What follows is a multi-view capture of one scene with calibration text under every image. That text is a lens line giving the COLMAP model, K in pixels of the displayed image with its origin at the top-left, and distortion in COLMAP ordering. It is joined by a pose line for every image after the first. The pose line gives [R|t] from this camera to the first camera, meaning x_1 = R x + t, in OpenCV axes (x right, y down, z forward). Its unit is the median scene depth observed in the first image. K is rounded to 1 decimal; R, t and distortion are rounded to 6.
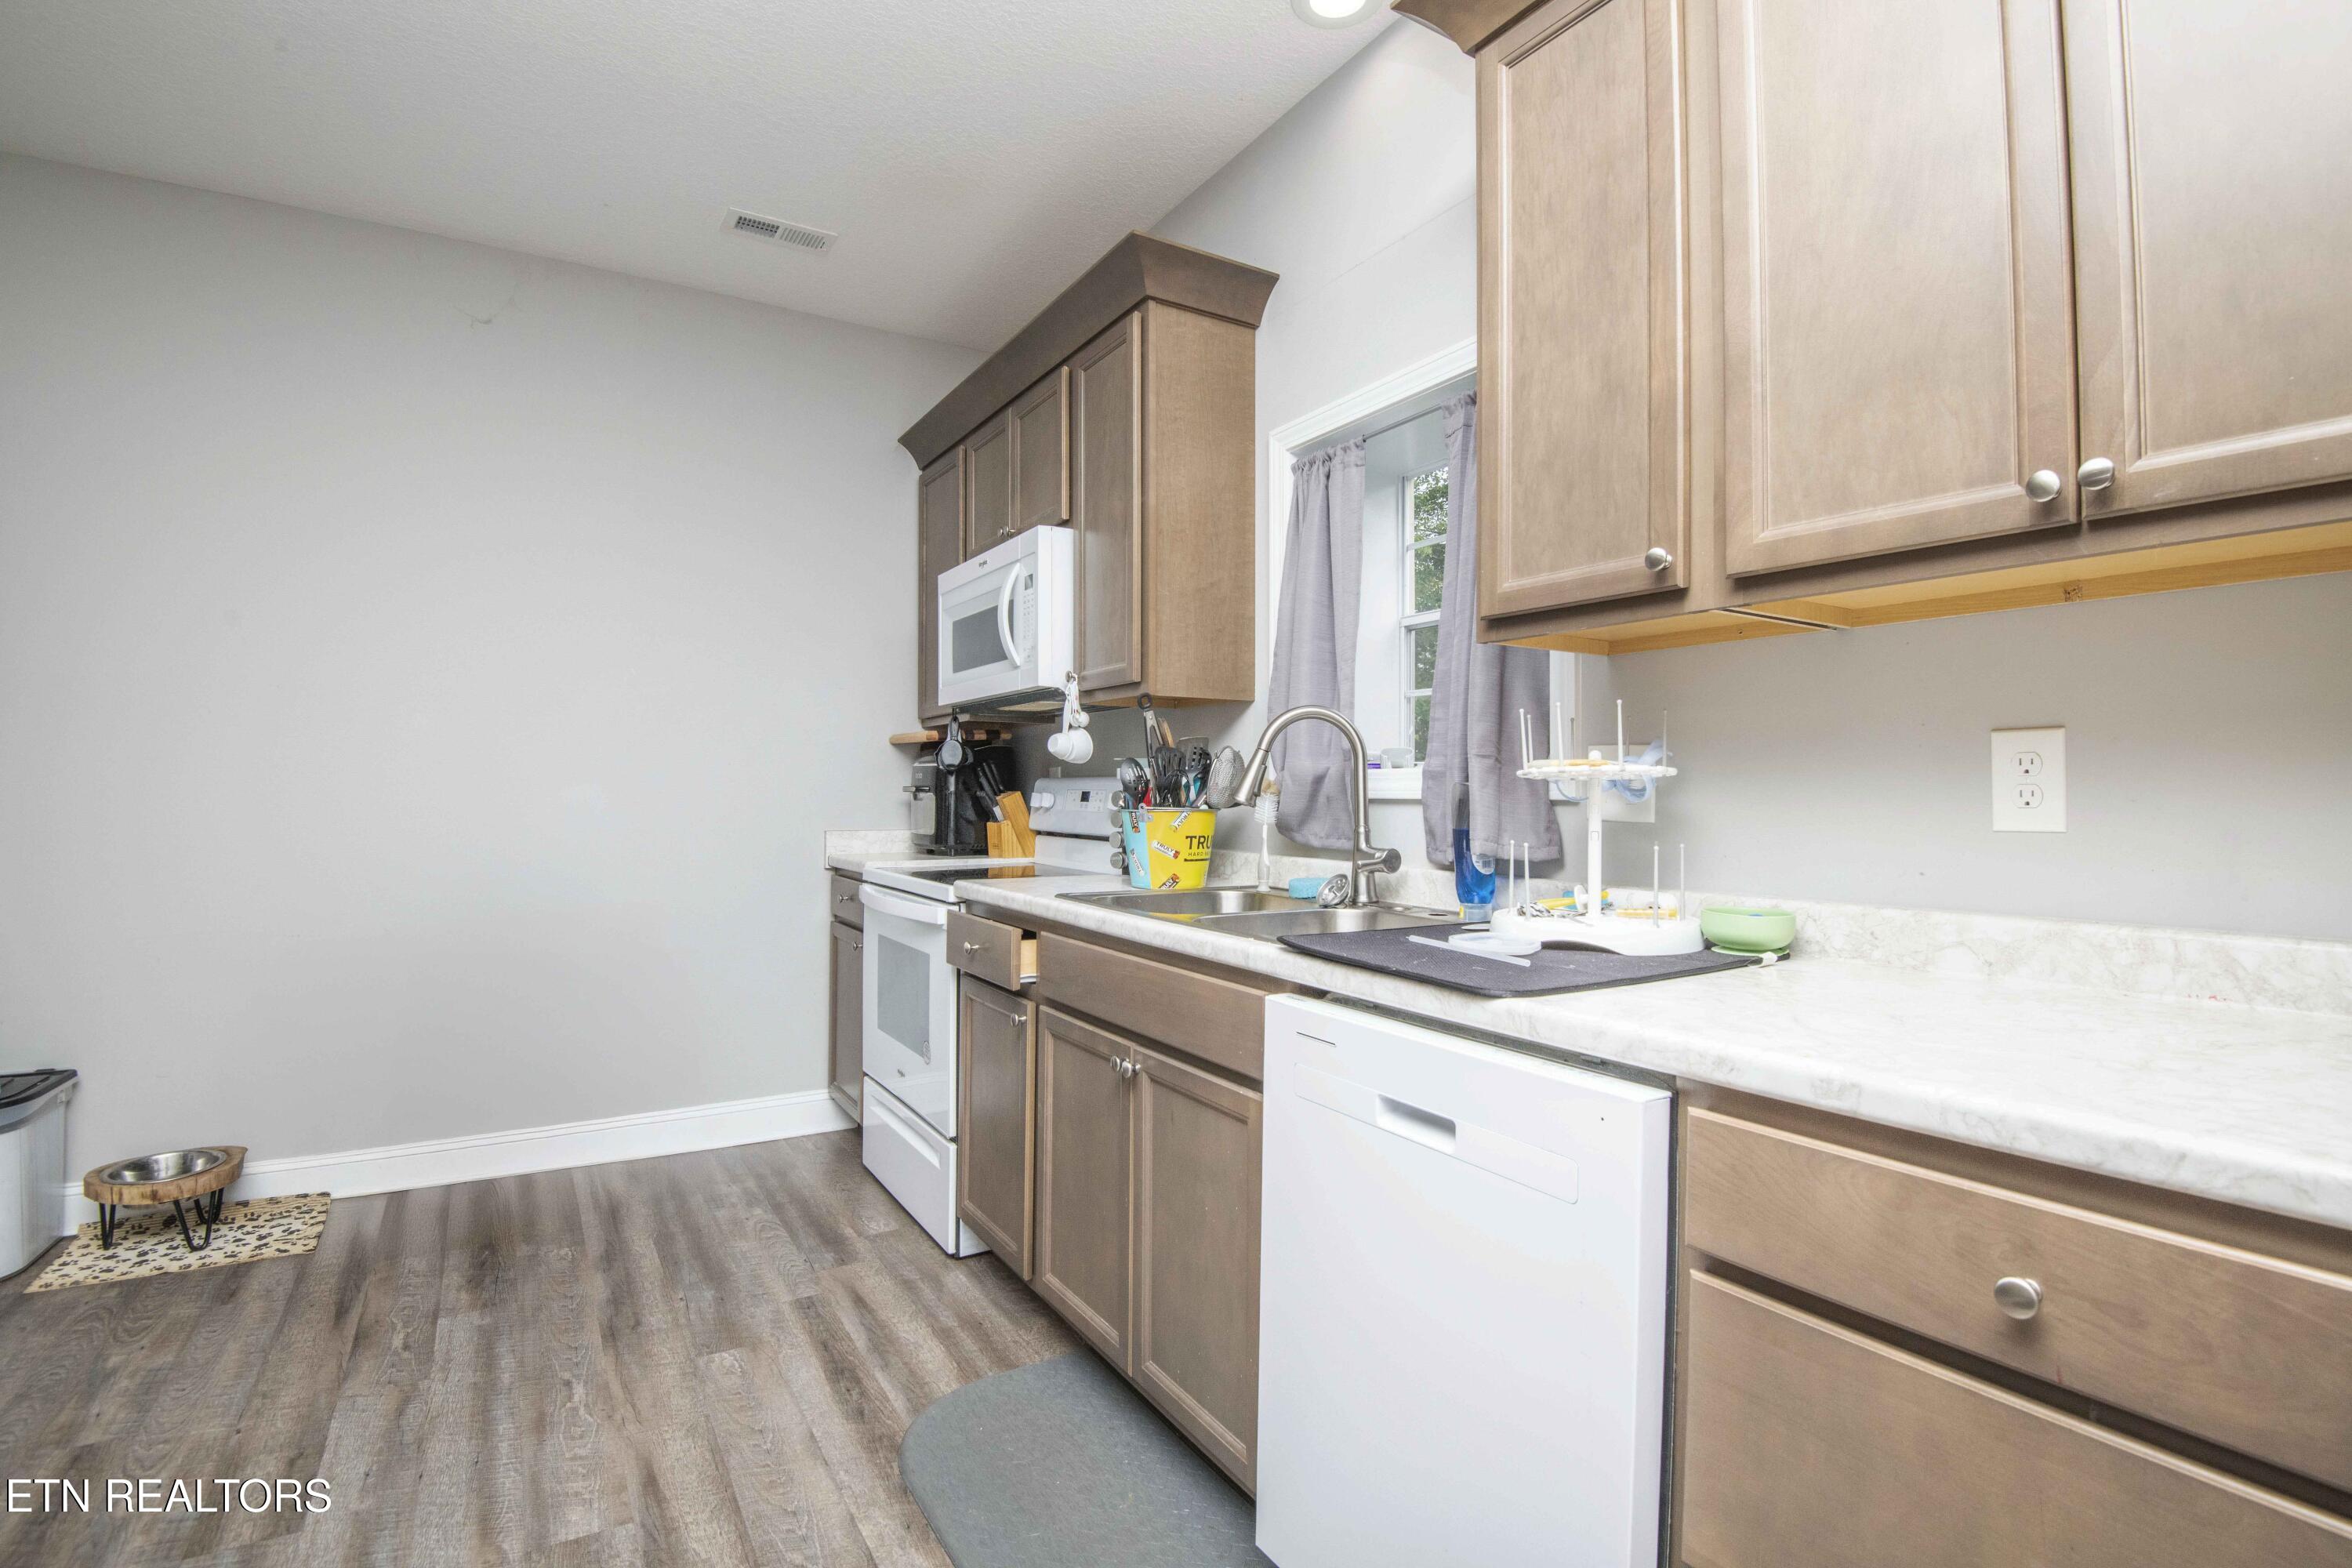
lens RADIAL K [[1087.9, 0, 1180.1], [0, 1087.9, 788.5], [0, 0, 1]] dist [-0.017969, -0.014646]
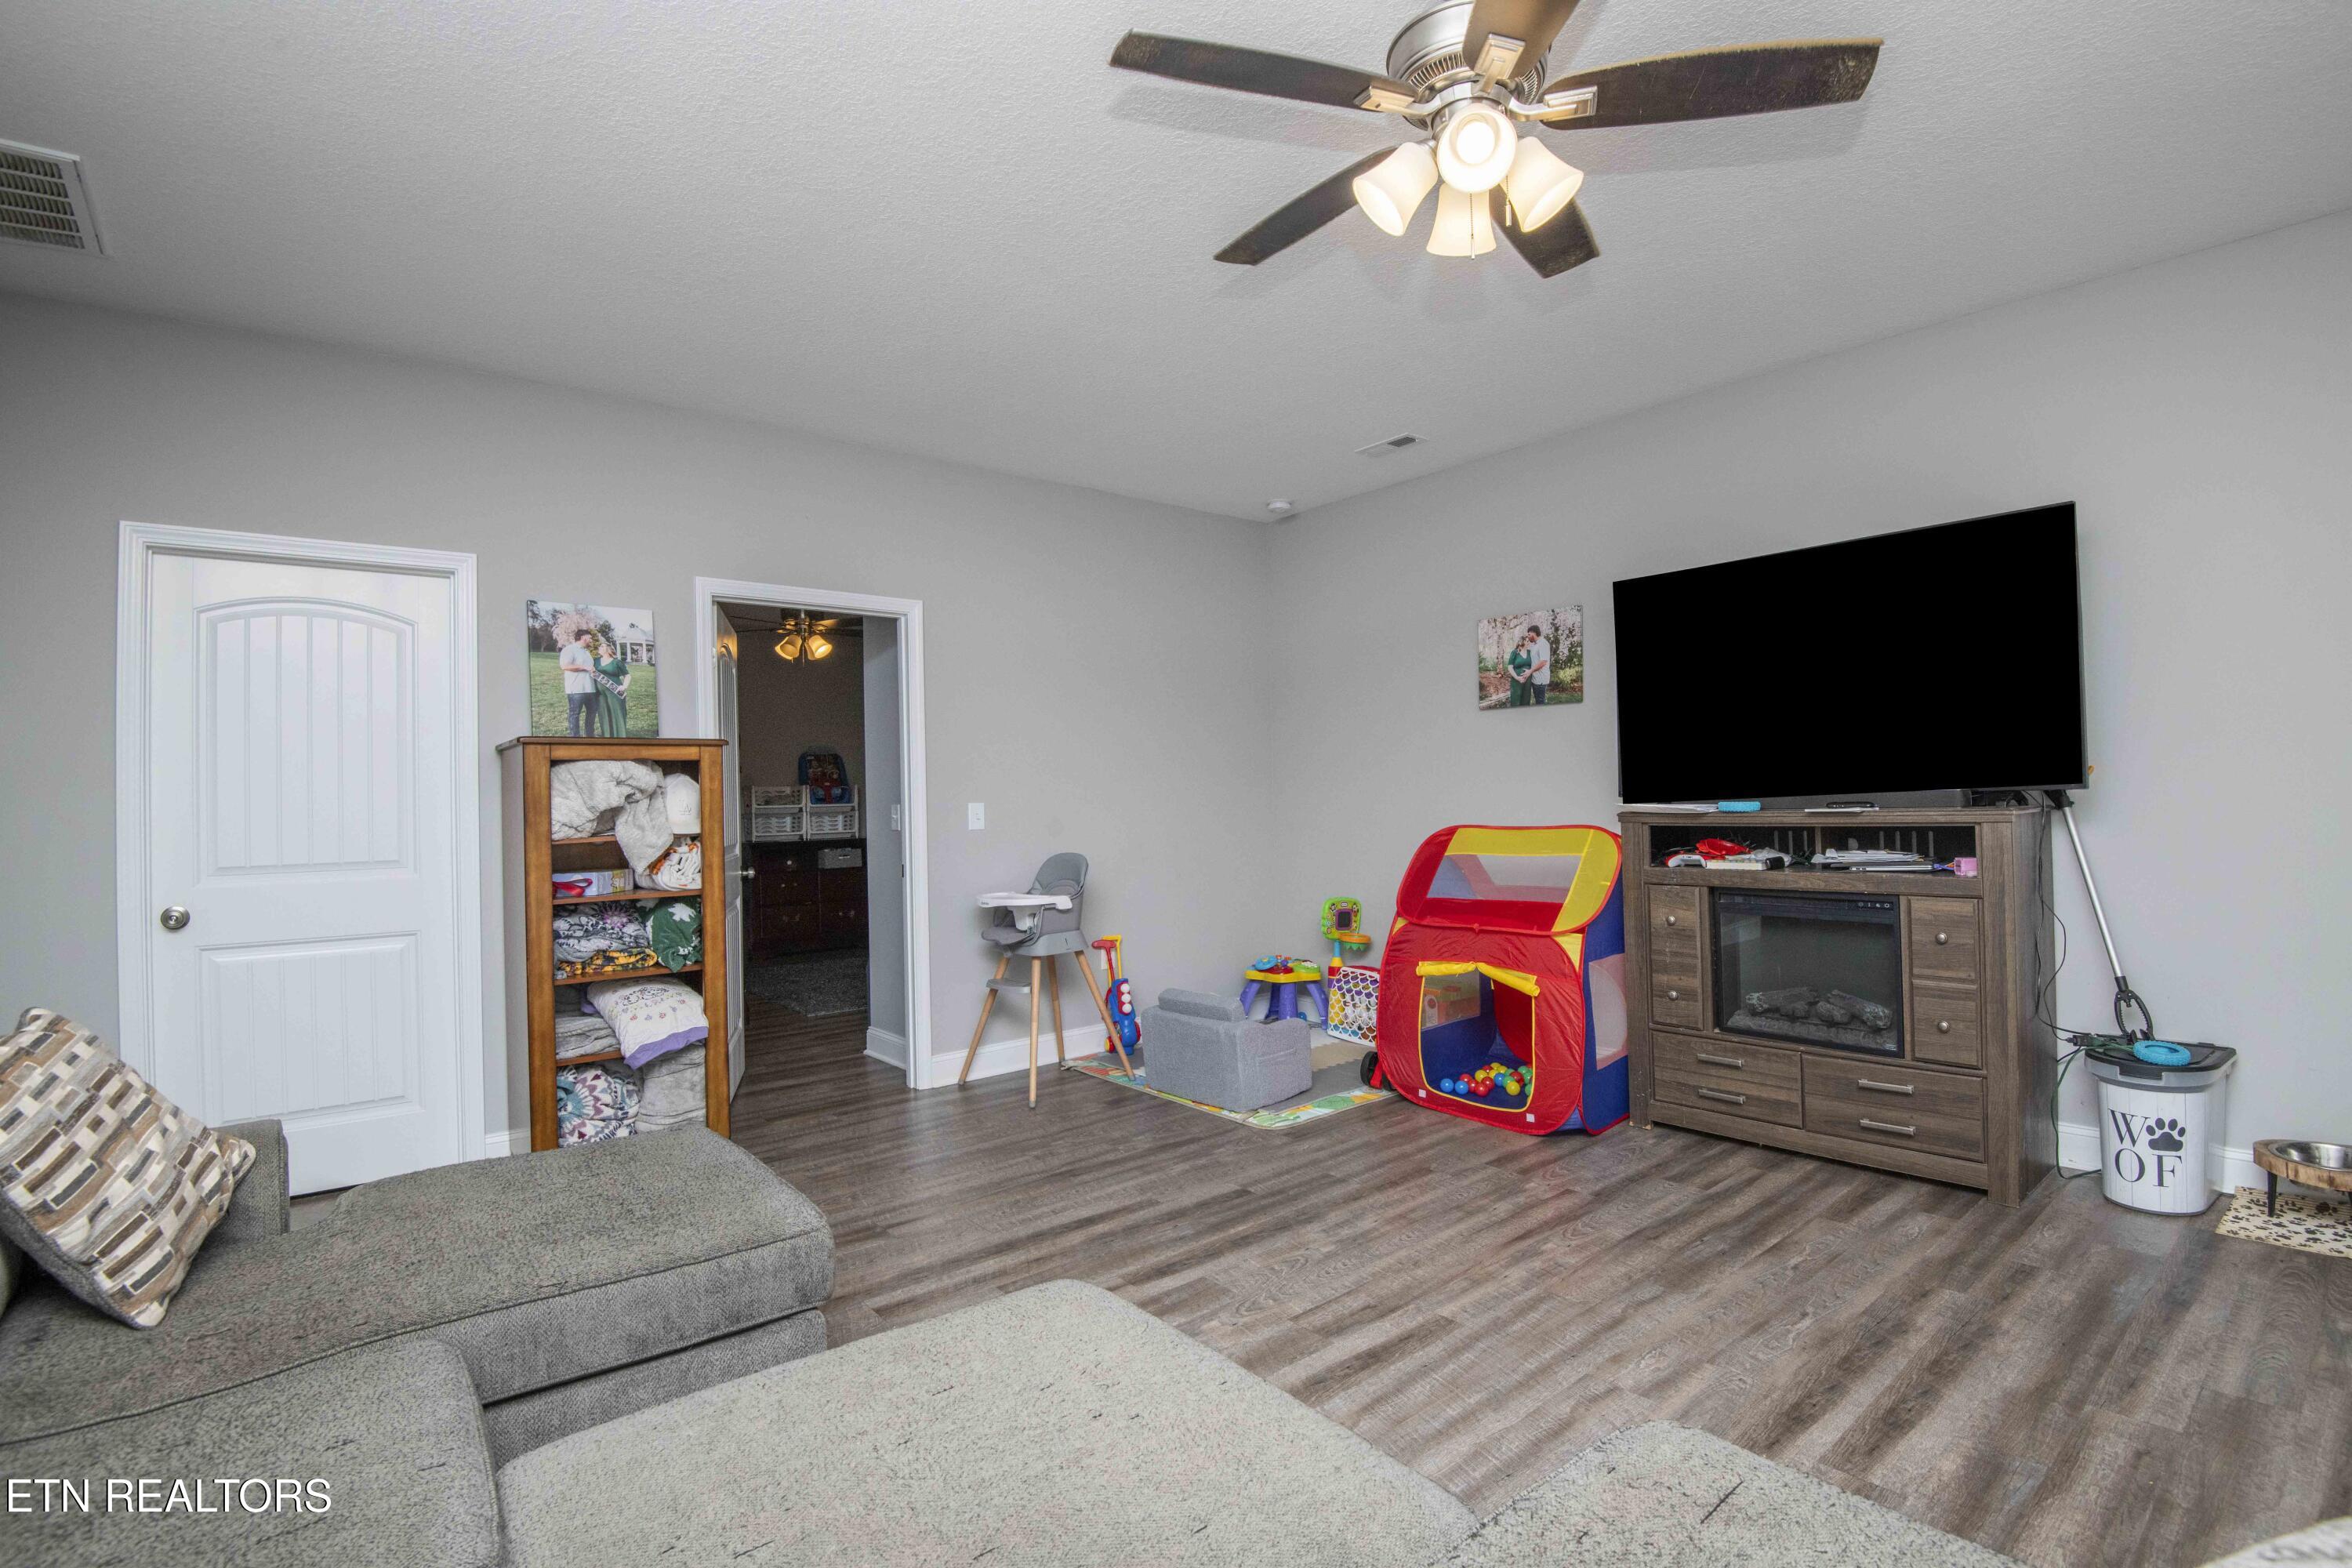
lens RADIAL K [[1087.9, 0, 1190.3], [0, 1087.9, 771.3], [0, 0, 1]] dist [-0.017969, -0.014646]
pose [[0.139084, -0.031957, -0.989765, -0.085550], [0.029904, 0.999159, -0.028058, -0.034799], [0.989829, -0.025696, 0.139923, -0.292532]]
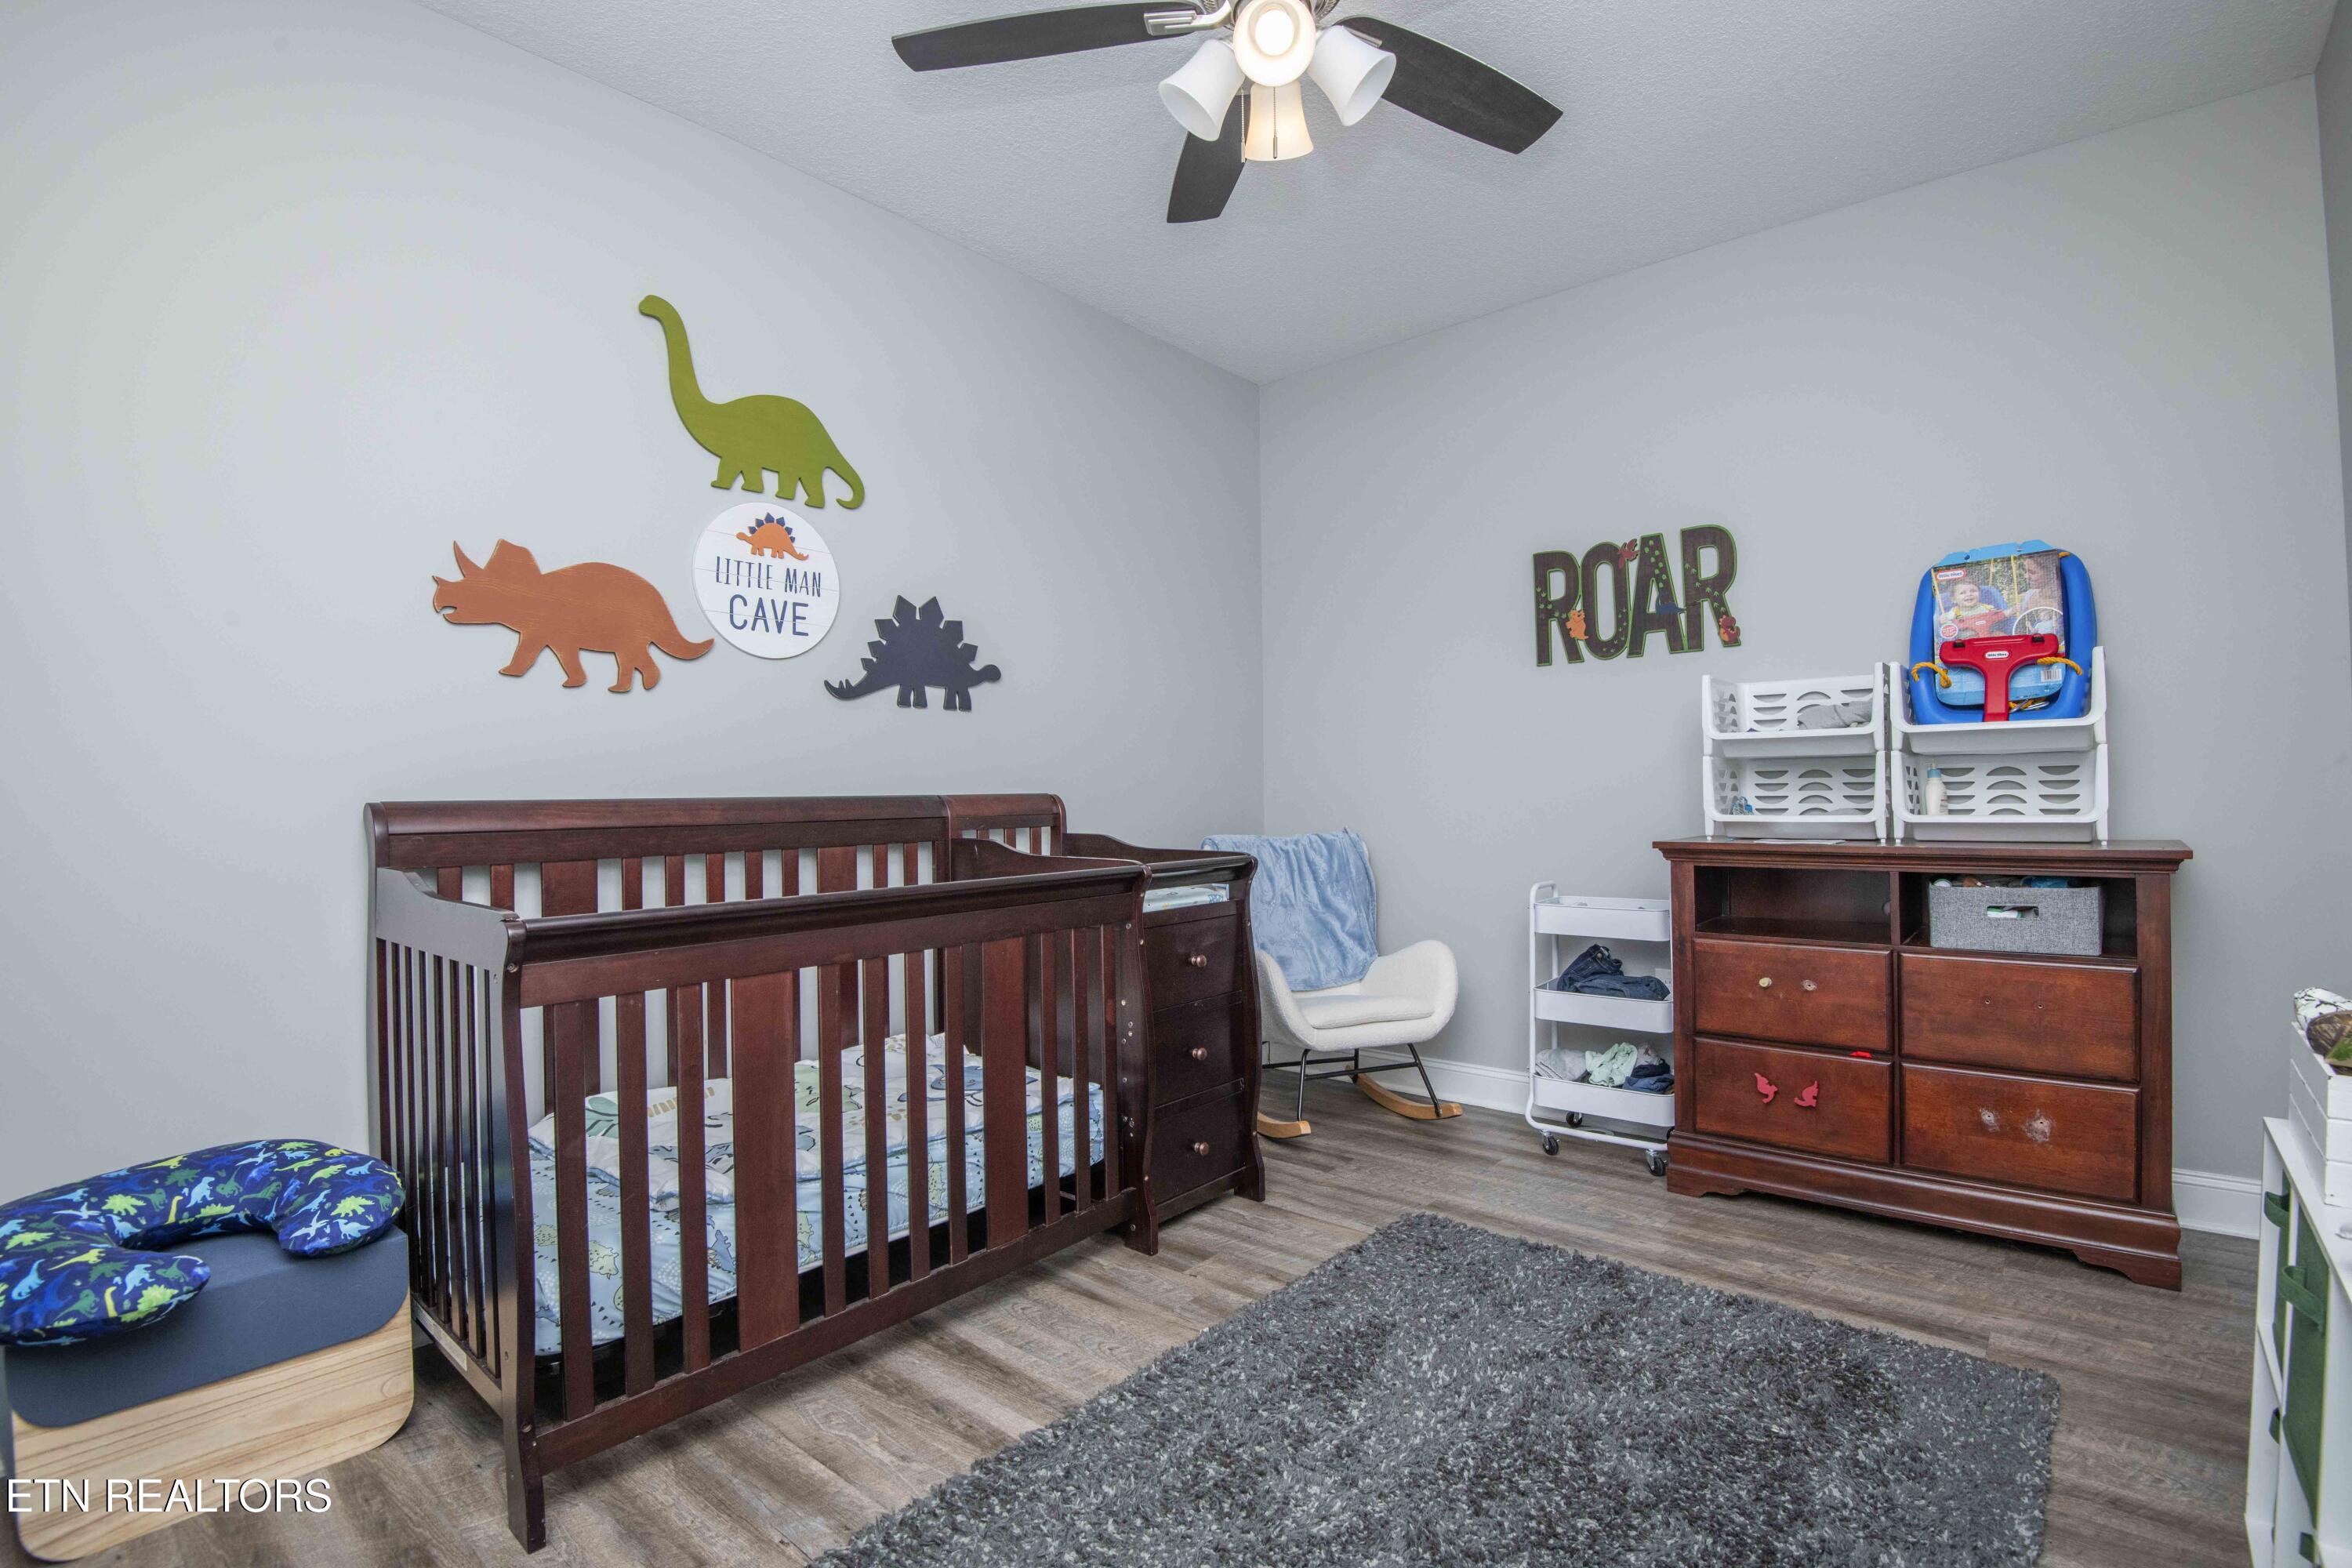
lens RADIAL K [[1087.9, 0, 1183.0], [0, 1087.9, 780.9], [0, 0, 1]] dist [-0.017969, -0.014646]
pose [[-0.951404, 0.001249, -0.307943, -2.855741], [0.006840, 0.999831, -0.017077, 0.002591], [0.307870, -0.018354, -0.951251, -0.248915]]
